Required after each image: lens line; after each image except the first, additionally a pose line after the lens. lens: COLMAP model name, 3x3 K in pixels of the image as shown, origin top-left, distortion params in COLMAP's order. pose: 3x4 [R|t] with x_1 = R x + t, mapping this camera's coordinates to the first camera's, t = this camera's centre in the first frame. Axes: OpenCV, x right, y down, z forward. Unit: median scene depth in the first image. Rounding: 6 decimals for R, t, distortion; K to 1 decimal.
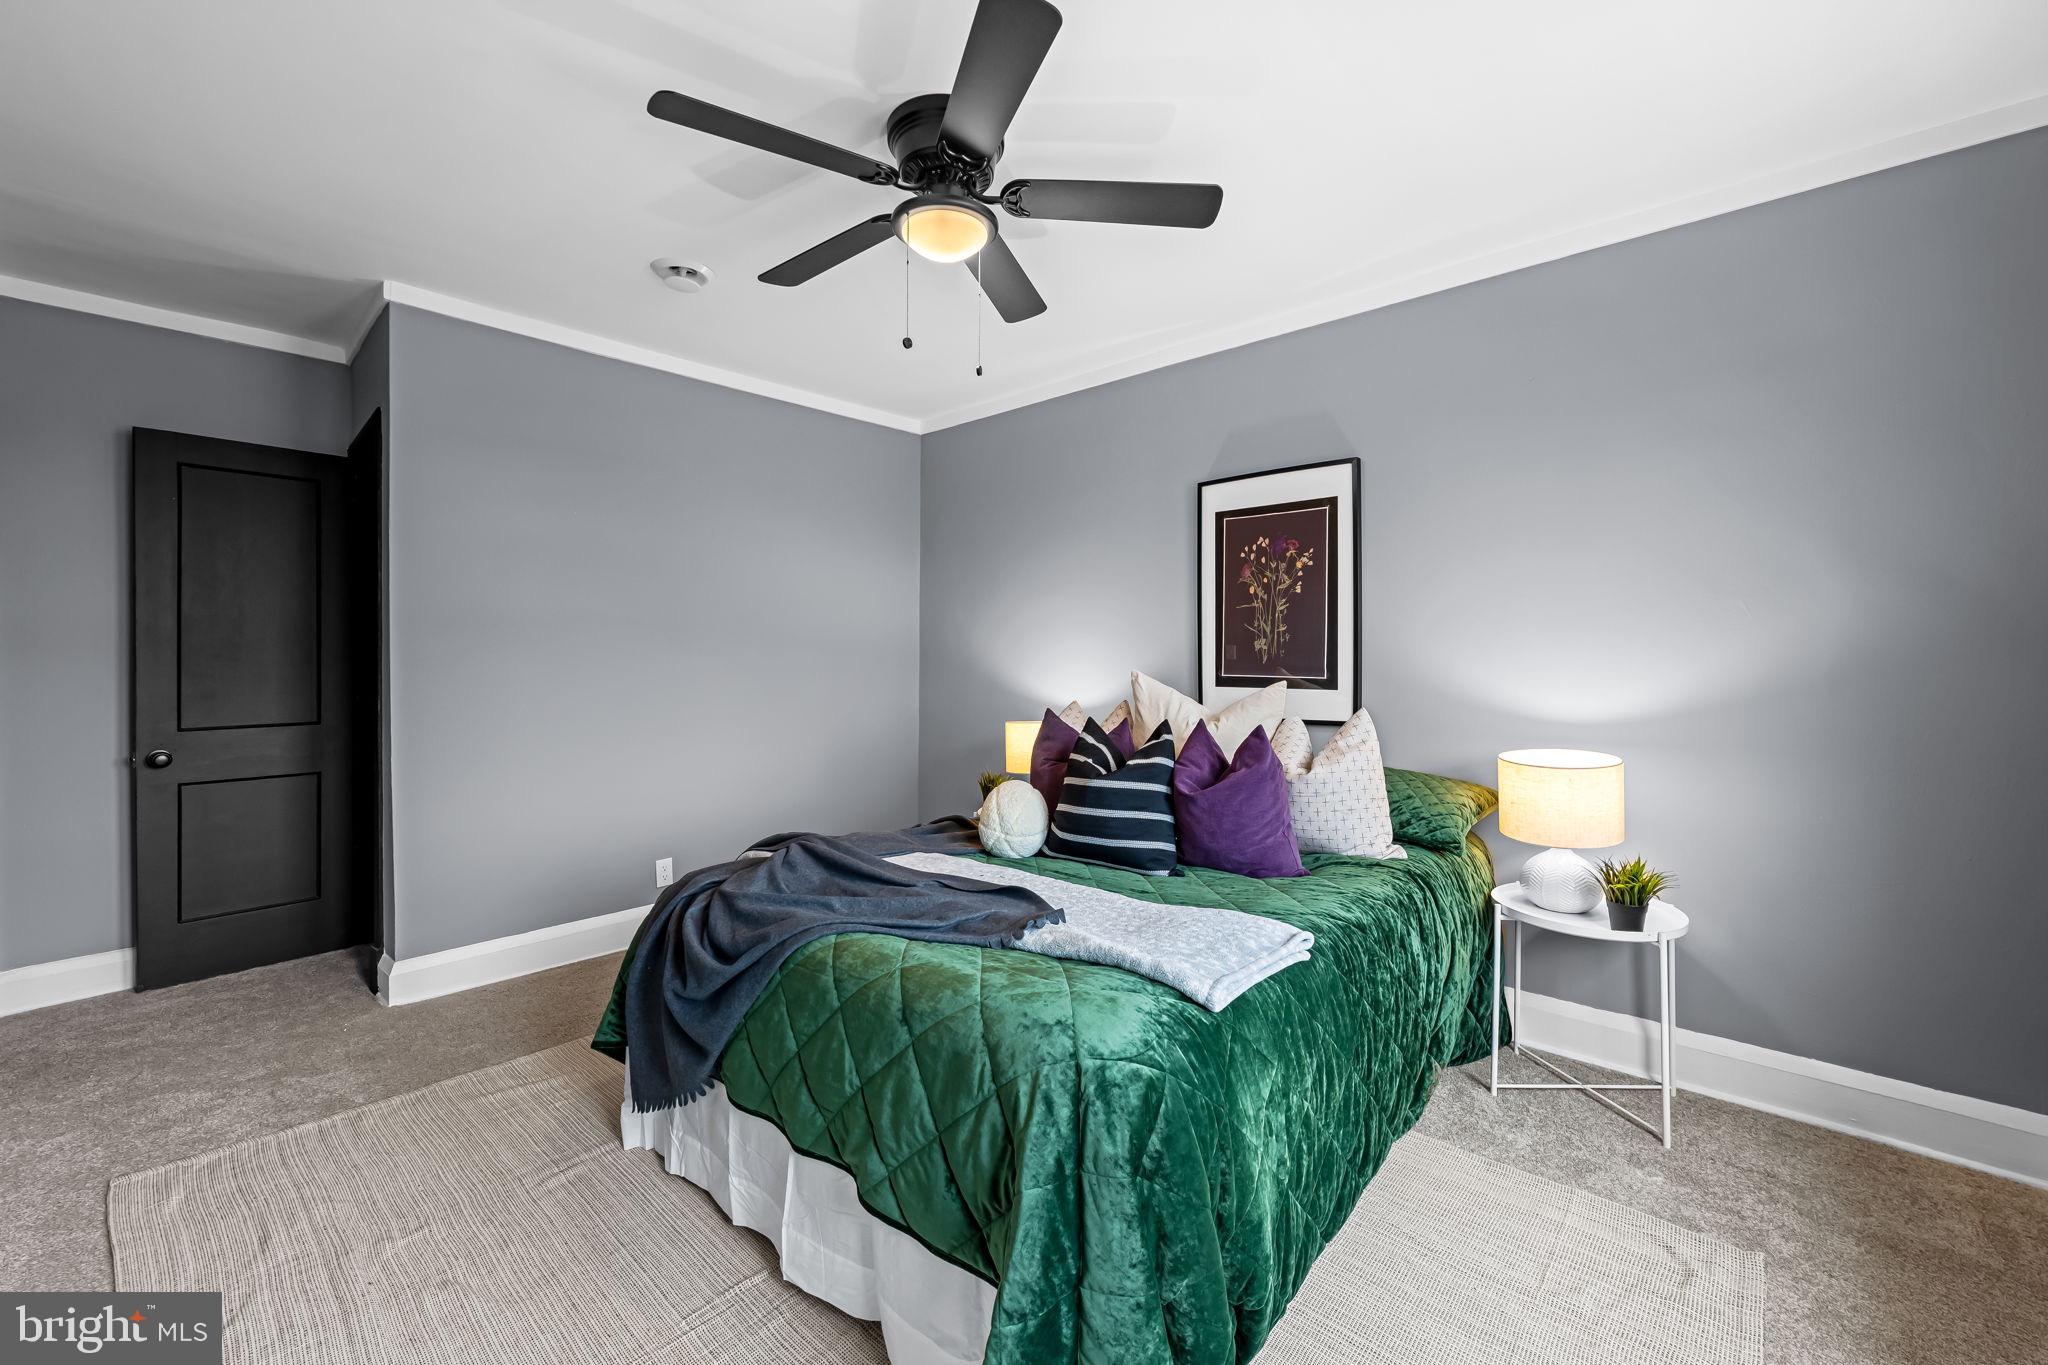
lens RADIAL K [[829.3, 0, 1049.9], [0, 829.3, 652.9], [0, 0, 1]] dist [-0.005730, 0.000290]
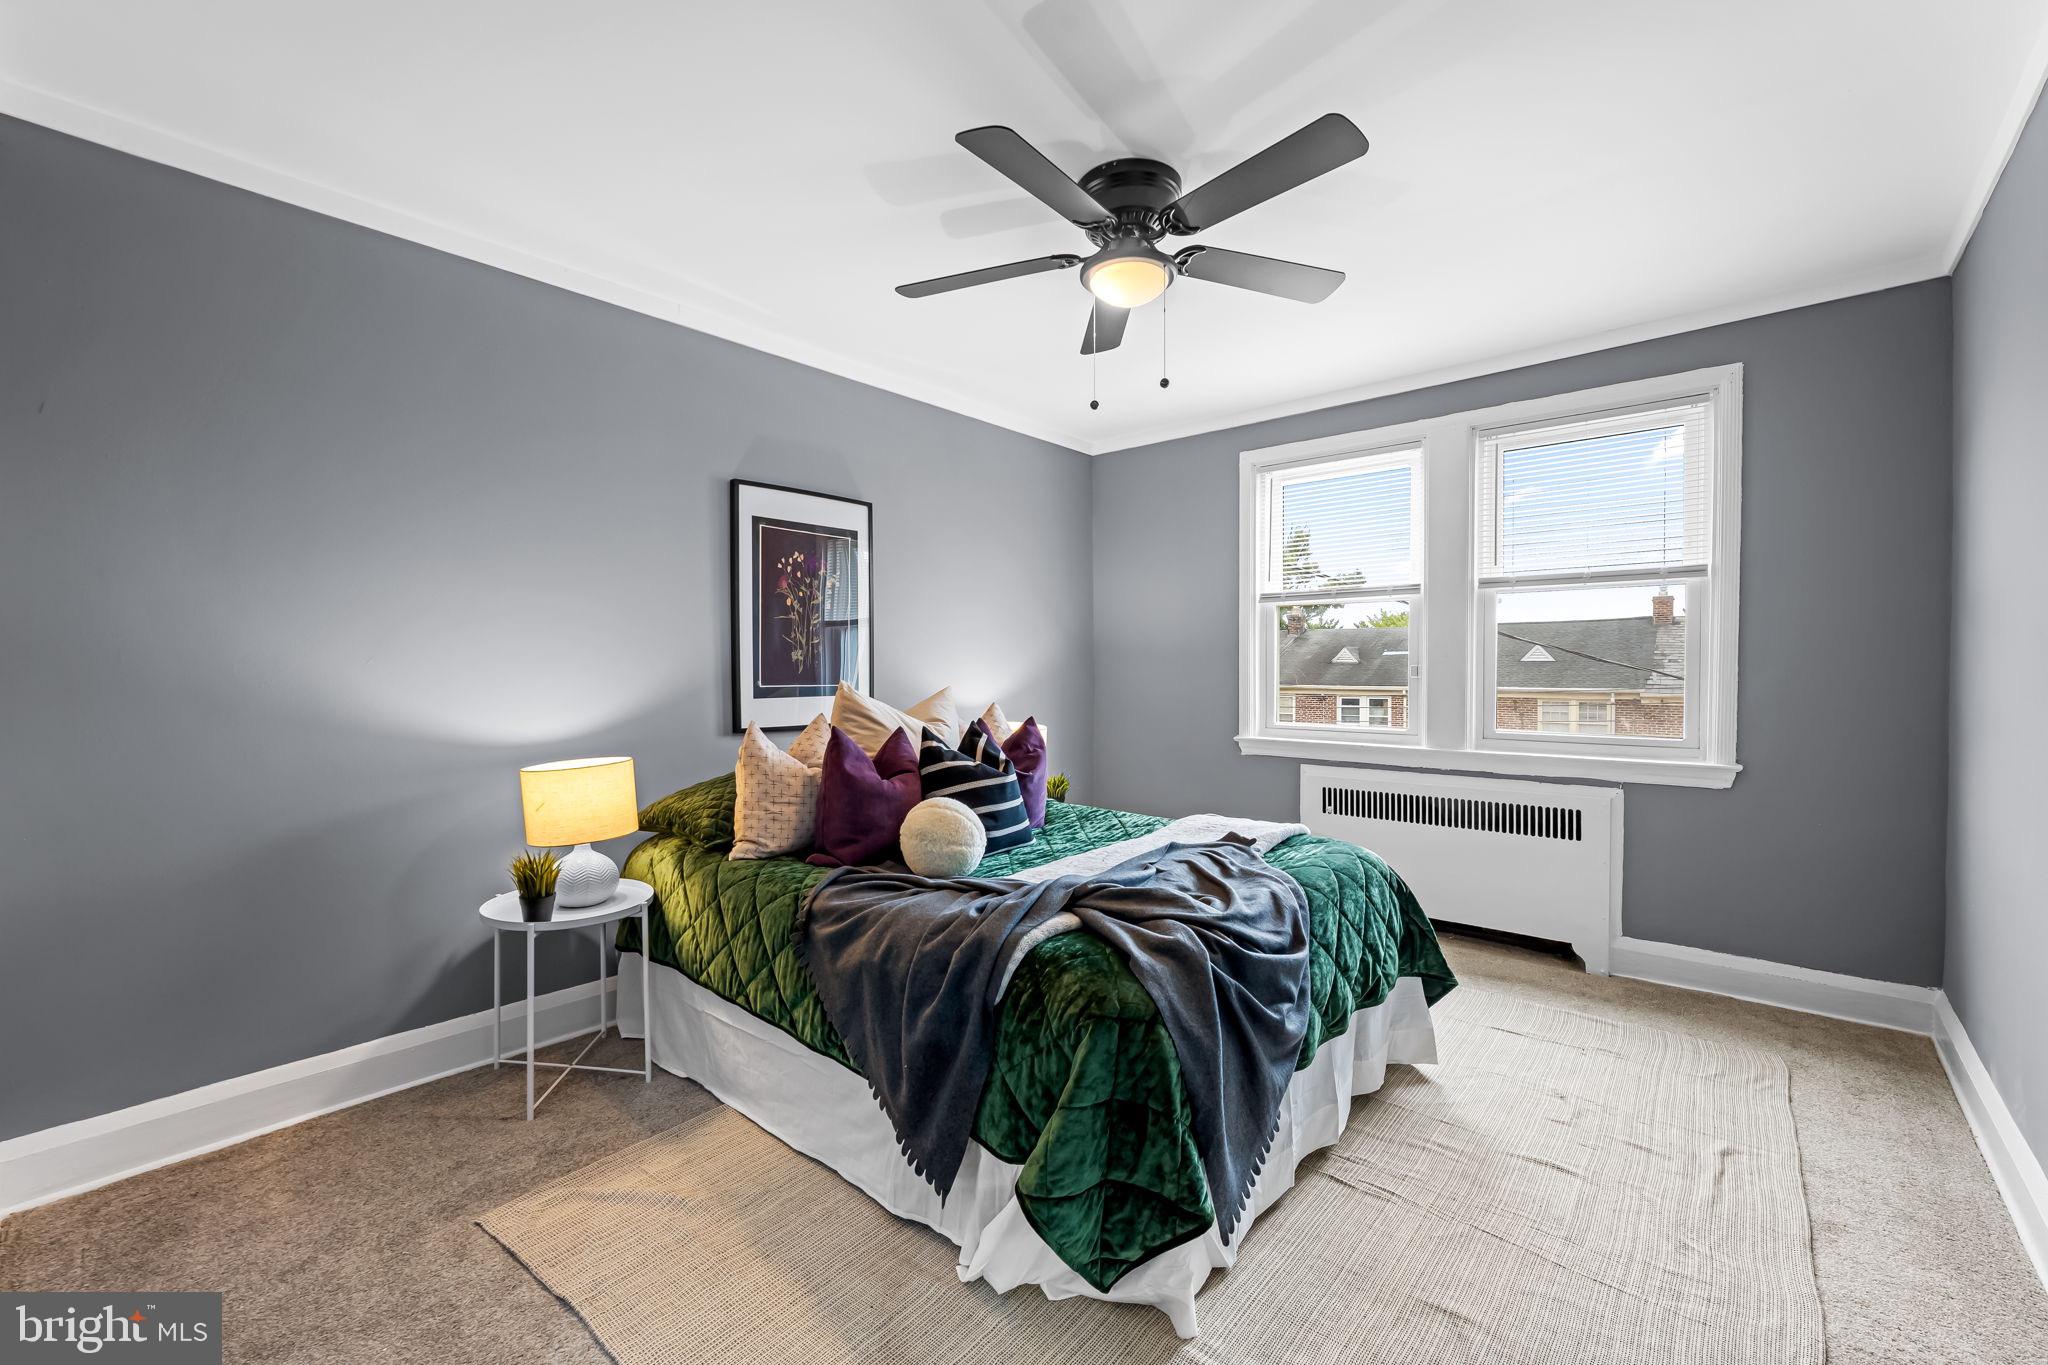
lens RADIAL K [[829.3, 0, 1026.8], [0, 829.3, 679.0], [0, 0, 1]] dist [-0.005730, 0.000290]
pose [[0.025496, -0.012703, 0.999594, -0.770594], [-0.004950, 0.999905, 0.012834, 0.004603], [-0.999663, -0.005276, 0.025431, 0.680404]]
